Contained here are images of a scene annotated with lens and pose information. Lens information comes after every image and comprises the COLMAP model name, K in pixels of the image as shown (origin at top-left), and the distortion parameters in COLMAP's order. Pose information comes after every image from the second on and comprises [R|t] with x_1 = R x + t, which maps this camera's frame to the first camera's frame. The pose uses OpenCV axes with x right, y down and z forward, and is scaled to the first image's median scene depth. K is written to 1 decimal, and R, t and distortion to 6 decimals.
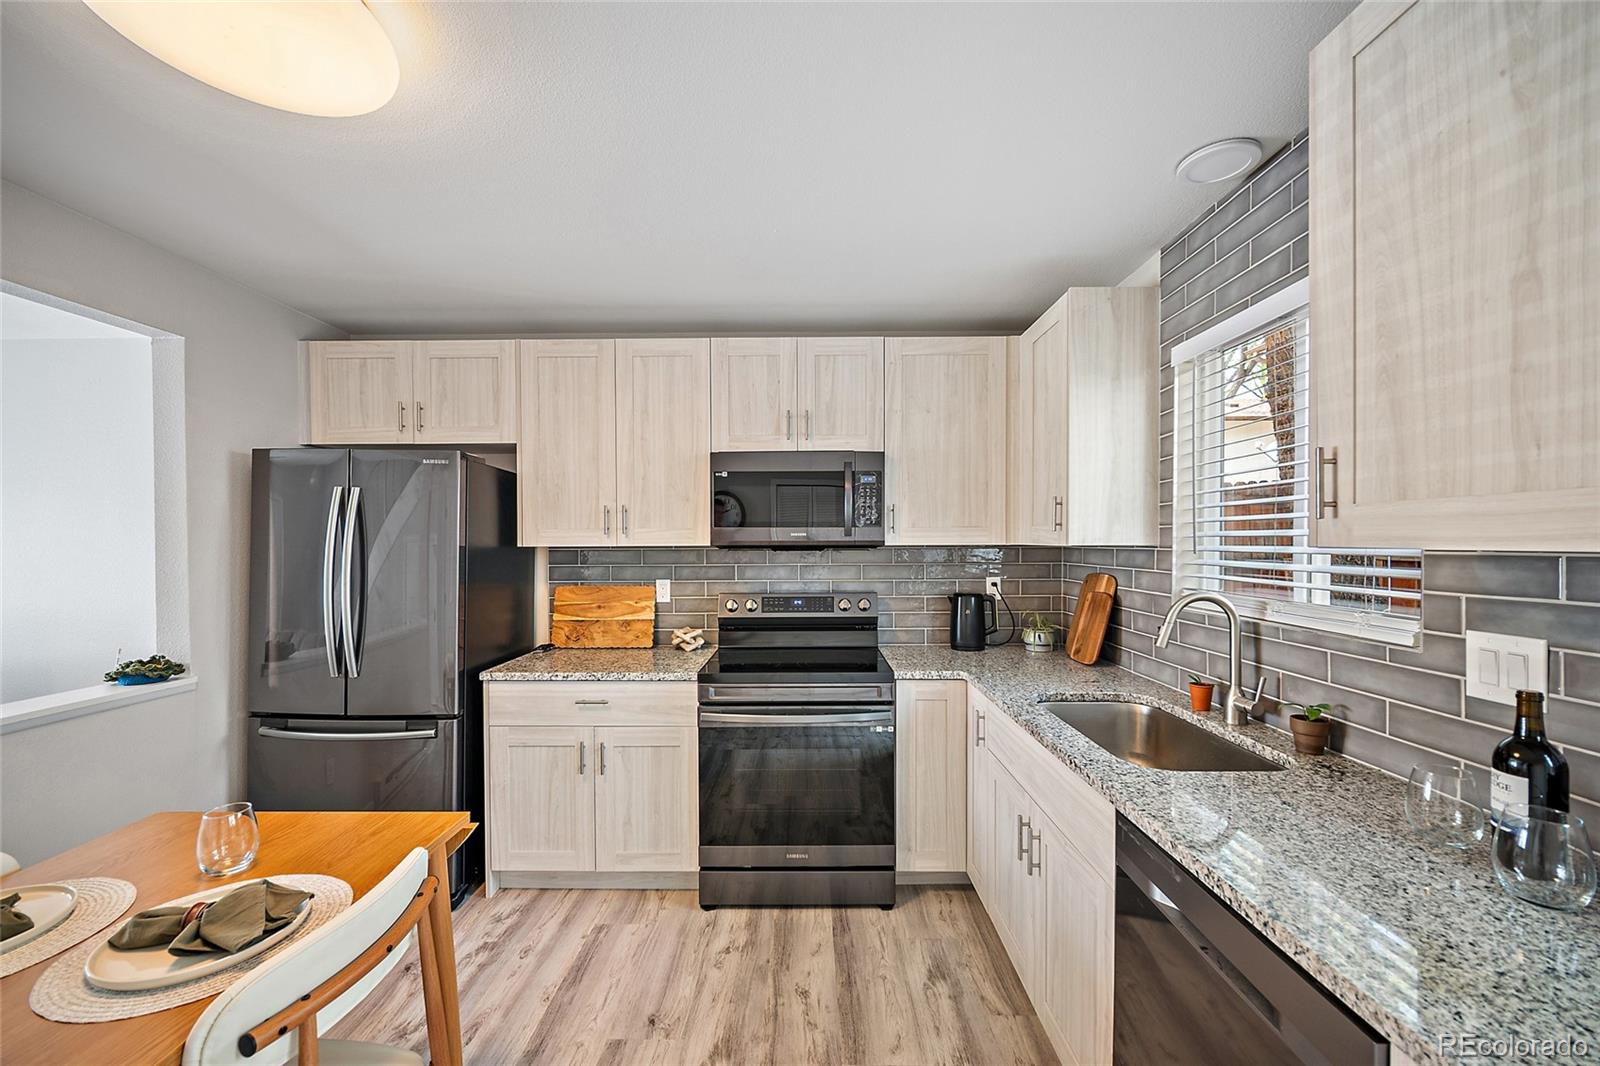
lens RADIAL K [[634.0, 0, 801.9], [0, 634.0, 549.0], [0, 0, 1]] dist [-0.000550, 0.000026]
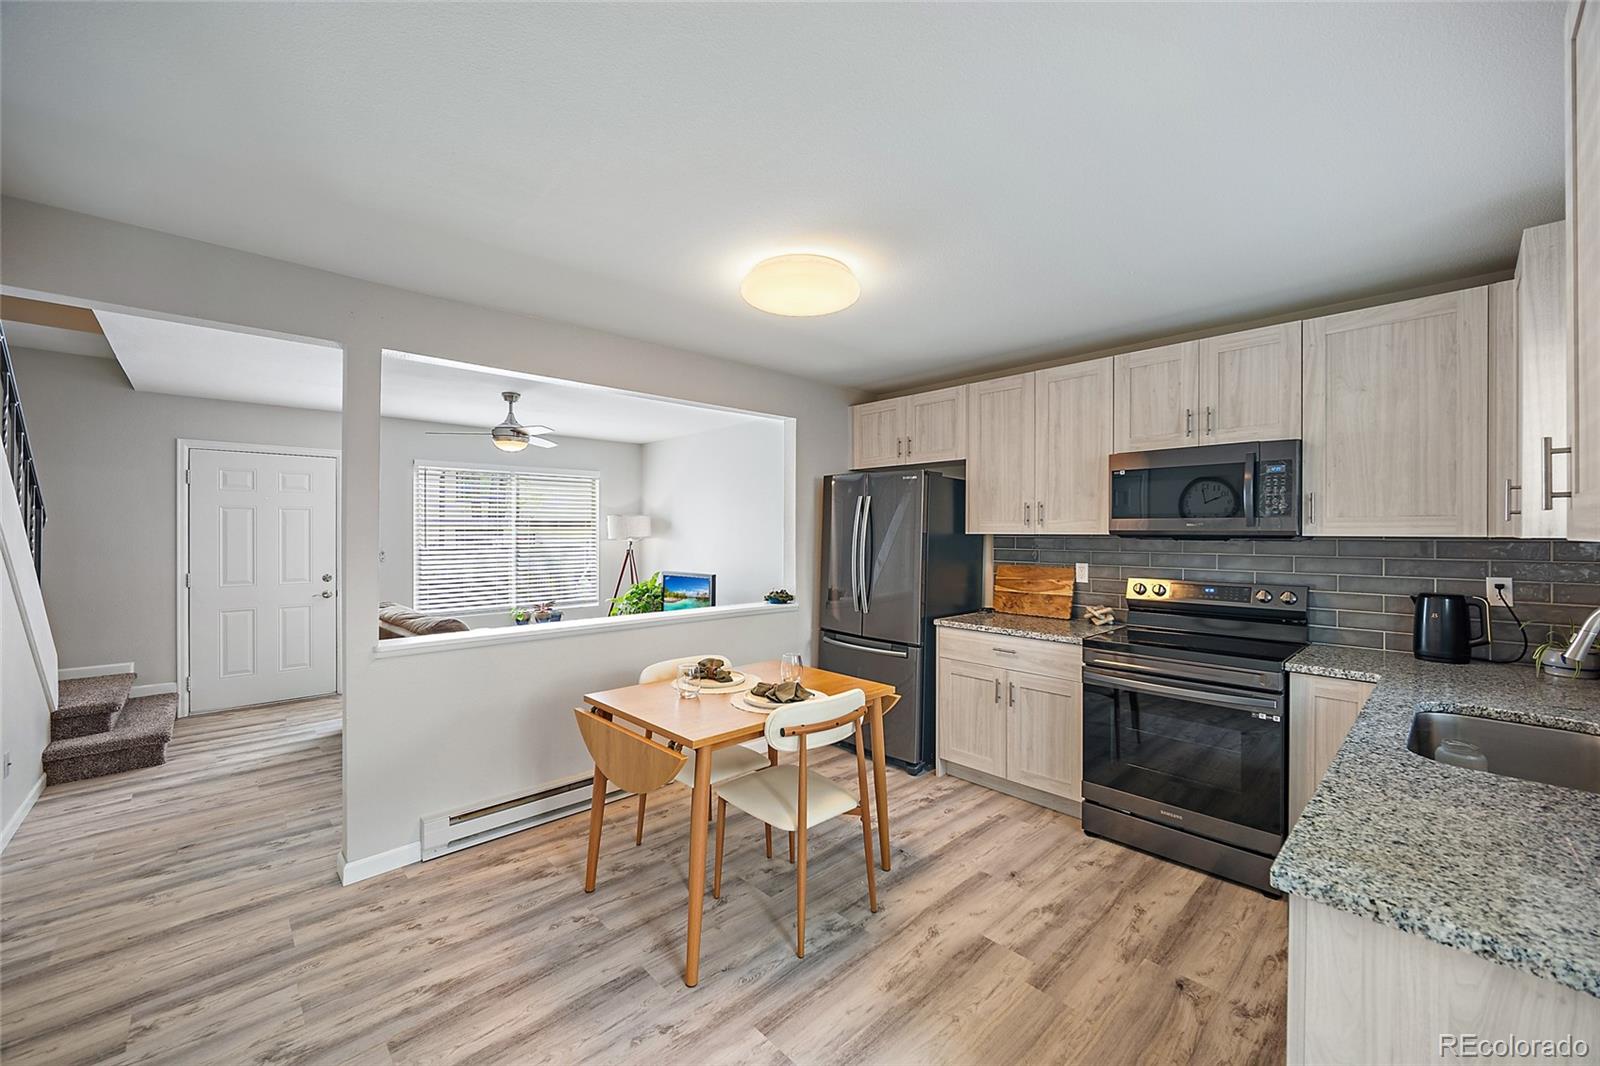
lens RADIAL K [[634.0, 0, 805.6], [0, 634.0, 531.3], [0, 0, 1]] dist [-0.000550, 0.000026]
pose [[0.695741, 0.006116, -0.718266, 0.330916], [-0.014297, 0.999884, -0.005335, 0.003351], [0.718150, 0.013981, 0.695748, -0.230086]]
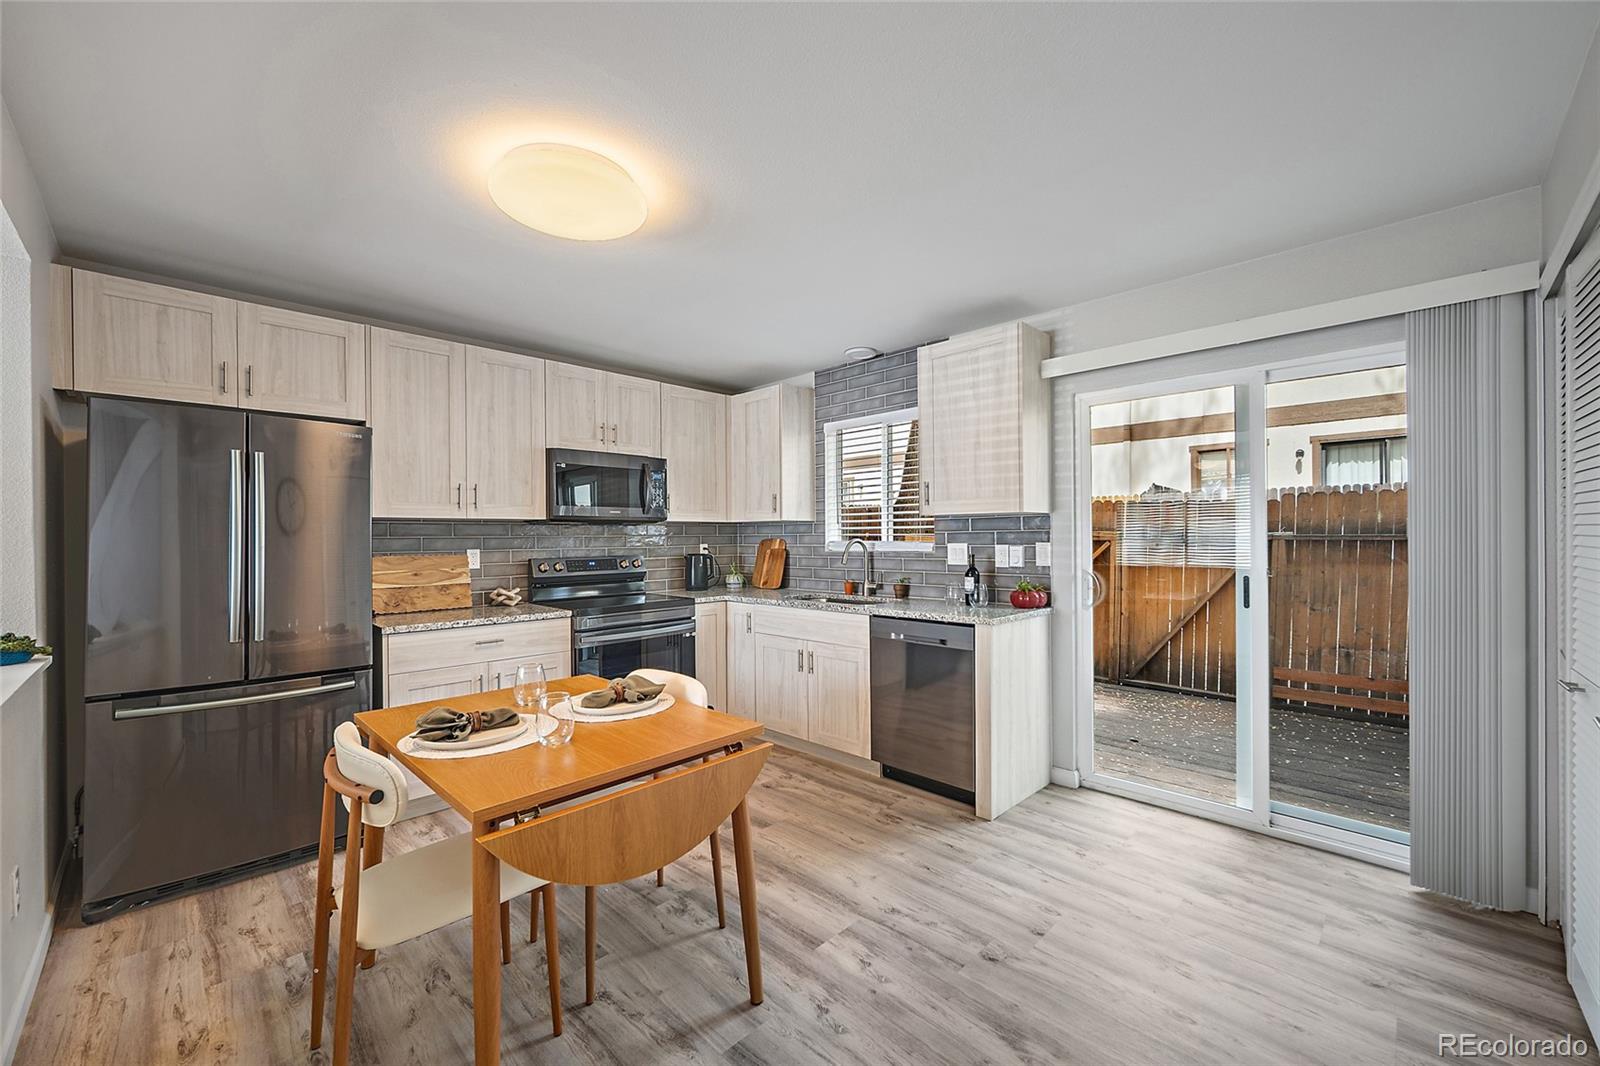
lens RADIAL K [[634.0, 0, 807.4], [0, 634.0, 540.7], [0, 0, 1]] dist [-0.000550, 0.000026]
pose [[0.693719, -0.007387, 0.720208, -0.782887], [0.013242, 0.999909, -0.002499, 0.053848], [-0.720124, 0.011271, 0.693754, -0.310188]]
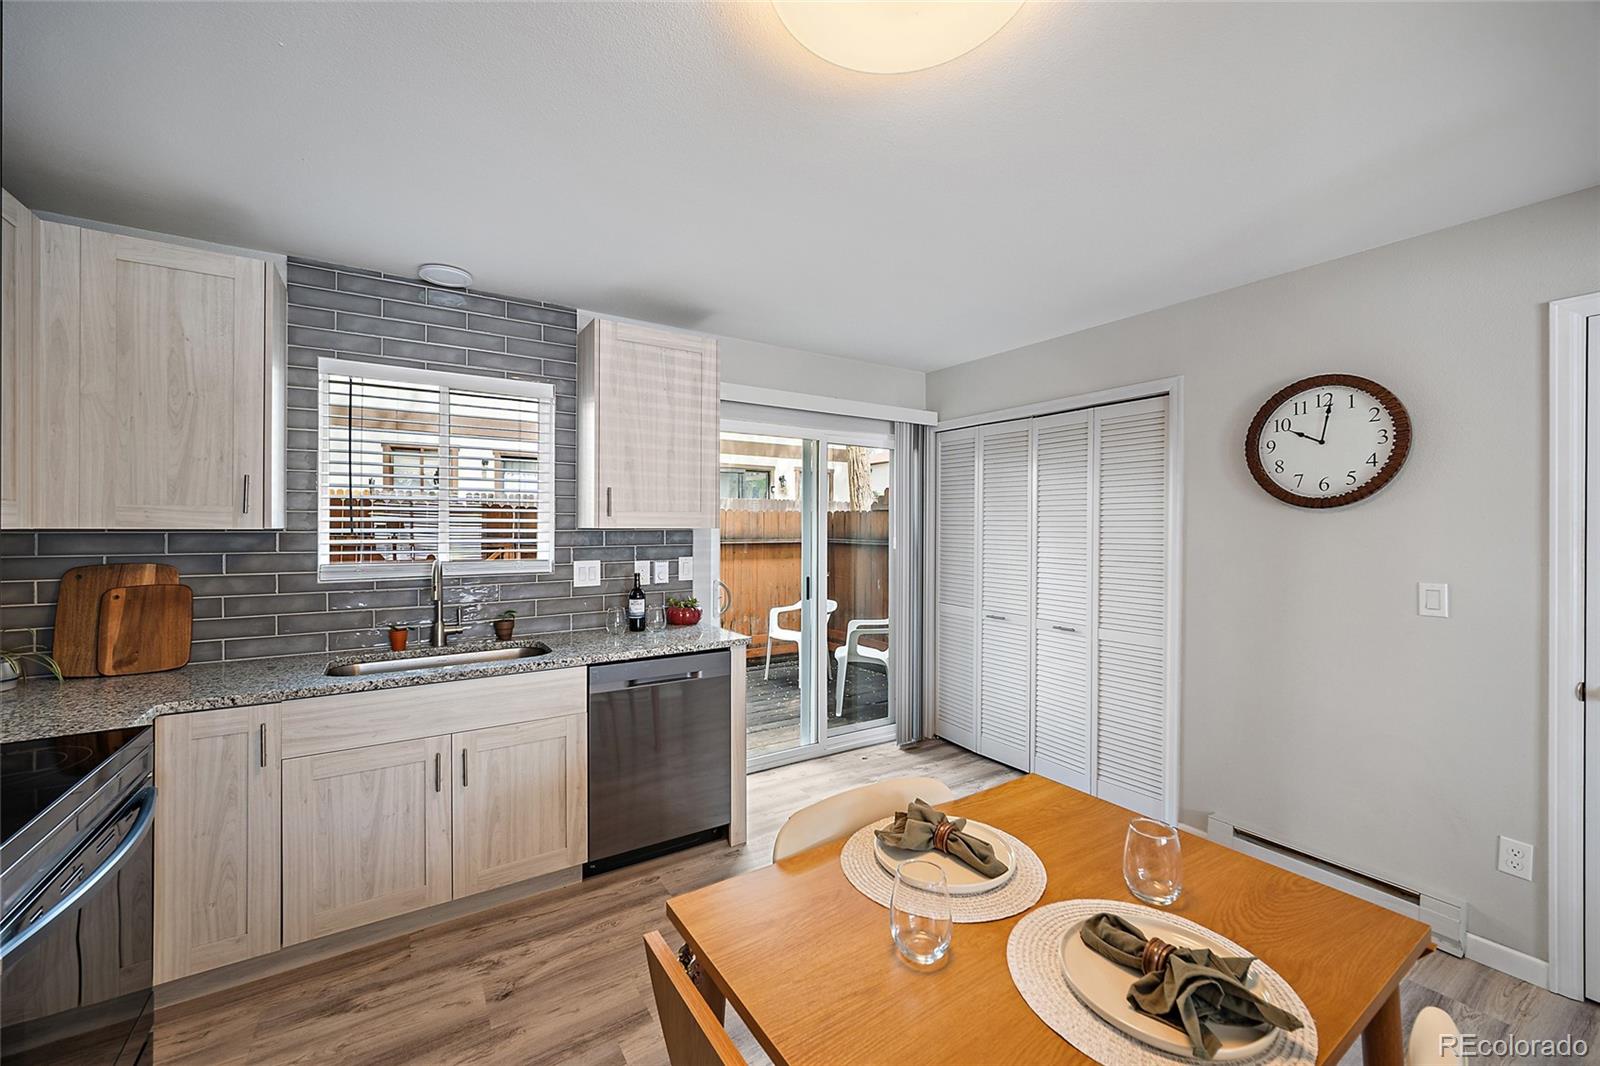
lens RADIAL K [[634.0, 0, 798.0], [0, 634.0, 529.9], [0, 0, 1]] dist [-0.000550, 0.000026]
pose [[-0.548749, -0.003309, 0.835980, -0.729237], [0.007836, 0.999928, 0.009101, -0.005524], [-0.835950, 0.011545, -0.548684, 0.773436]]
